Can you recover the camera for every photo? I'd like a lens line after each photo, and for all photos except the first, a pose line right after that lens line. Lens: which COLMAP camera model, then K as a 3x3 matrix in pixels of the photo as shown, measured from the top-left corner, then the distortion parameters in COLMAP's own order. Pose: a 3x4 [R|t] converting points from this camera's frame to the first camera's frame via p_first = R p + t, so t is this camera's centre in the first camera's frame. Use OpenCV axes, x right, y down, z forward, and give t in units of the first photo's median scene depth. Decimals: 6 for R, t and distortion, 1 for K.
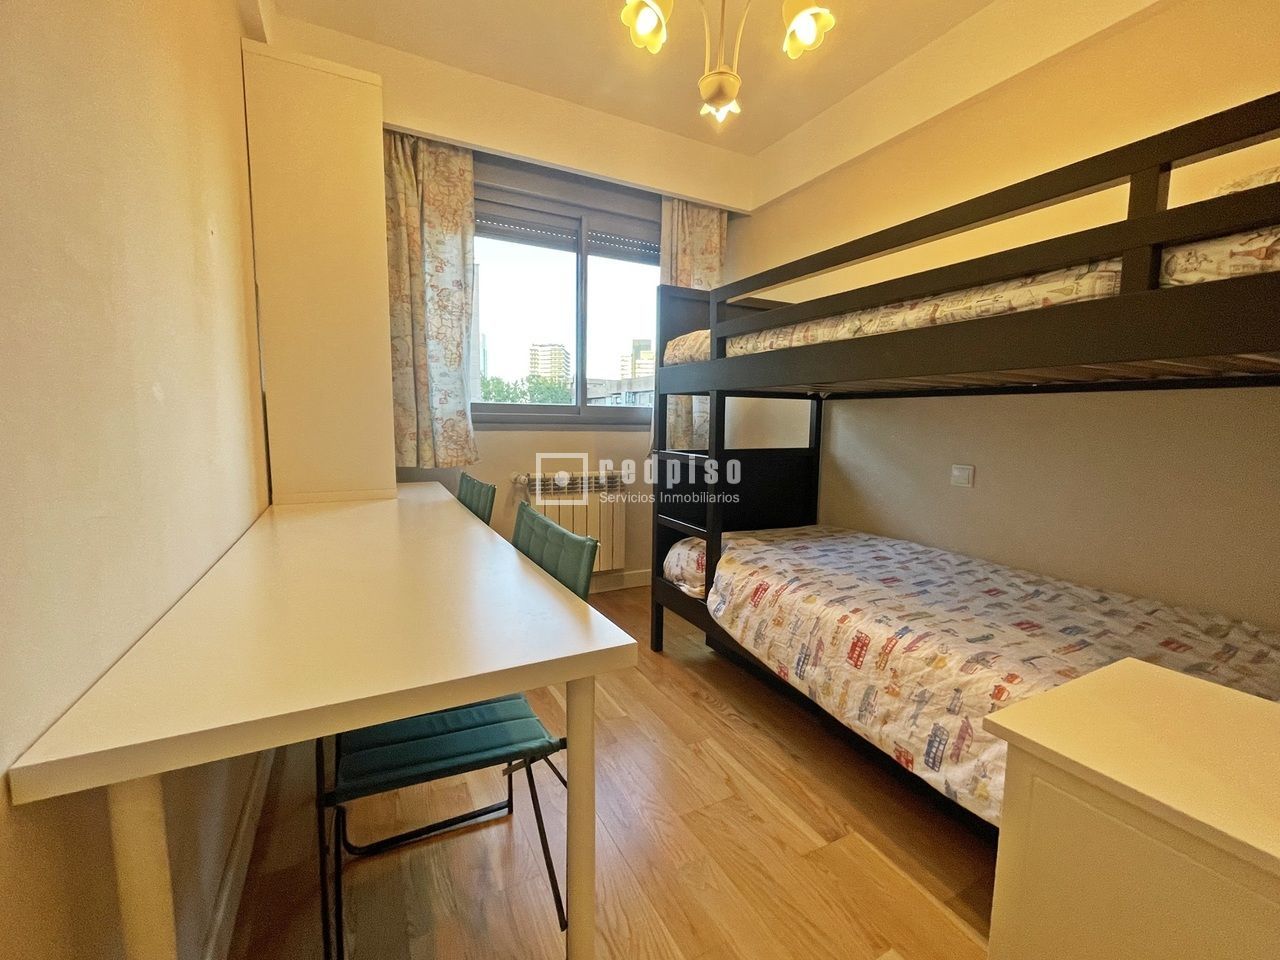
lens RADIAL K [[526.7, 0, 640.0], [0, 526.7, 480.0], [0, 0, 1]] dist [0.003776, 0.000184]
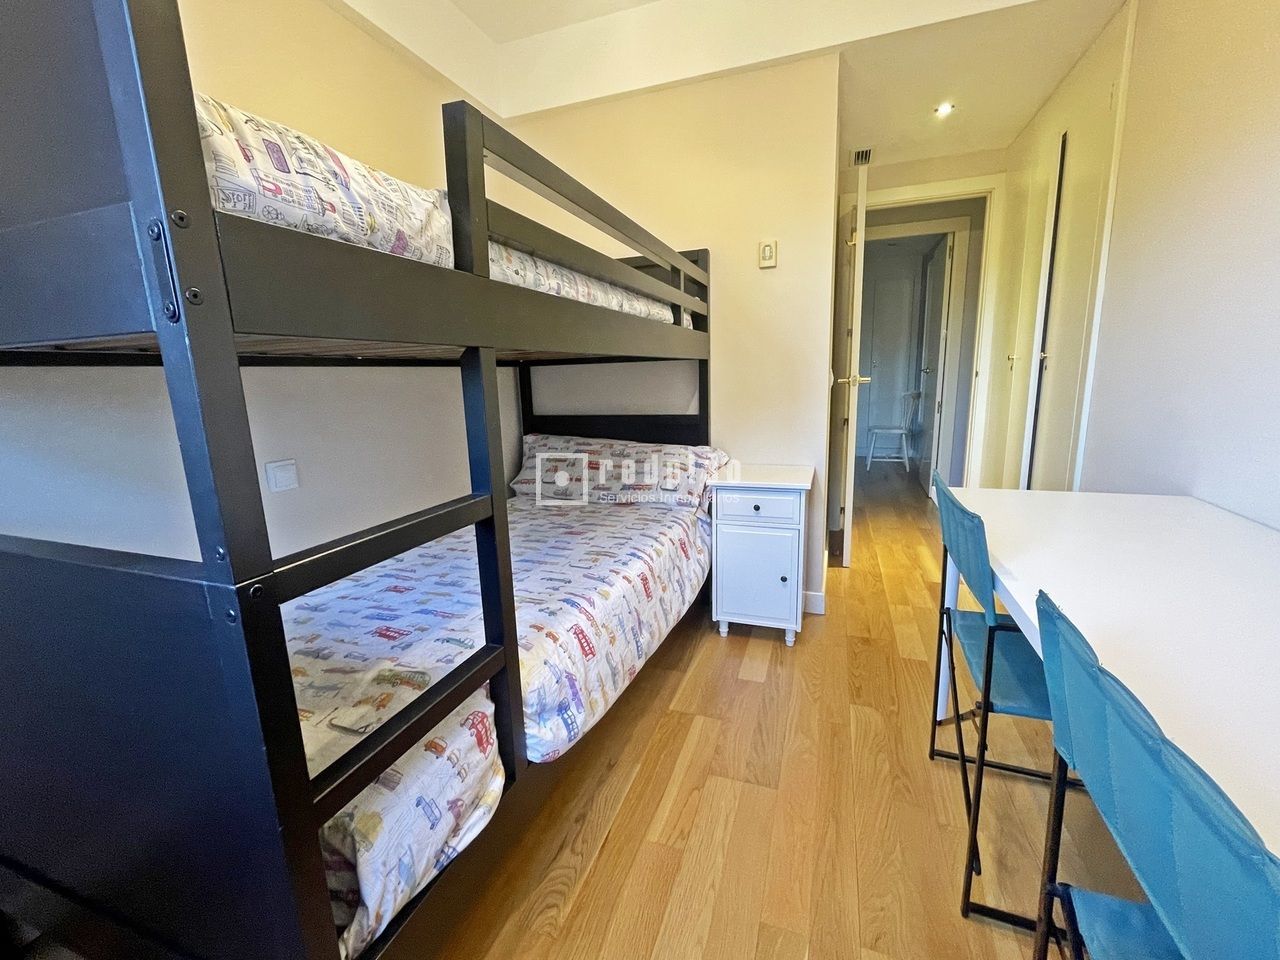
lens RADIAL K [[526.7, 0, 640.0], [0, 526.7, 480.0], [0, 0, 1]] dist [0.003776, 0.000184]
pose [[-0.667018, -0.138629, 0.732031, -0.392641], [0.110345, 0.953319, 0.281081, -0.230502], [-0.736825, 0.268262, -0.620584, 1.608177]]
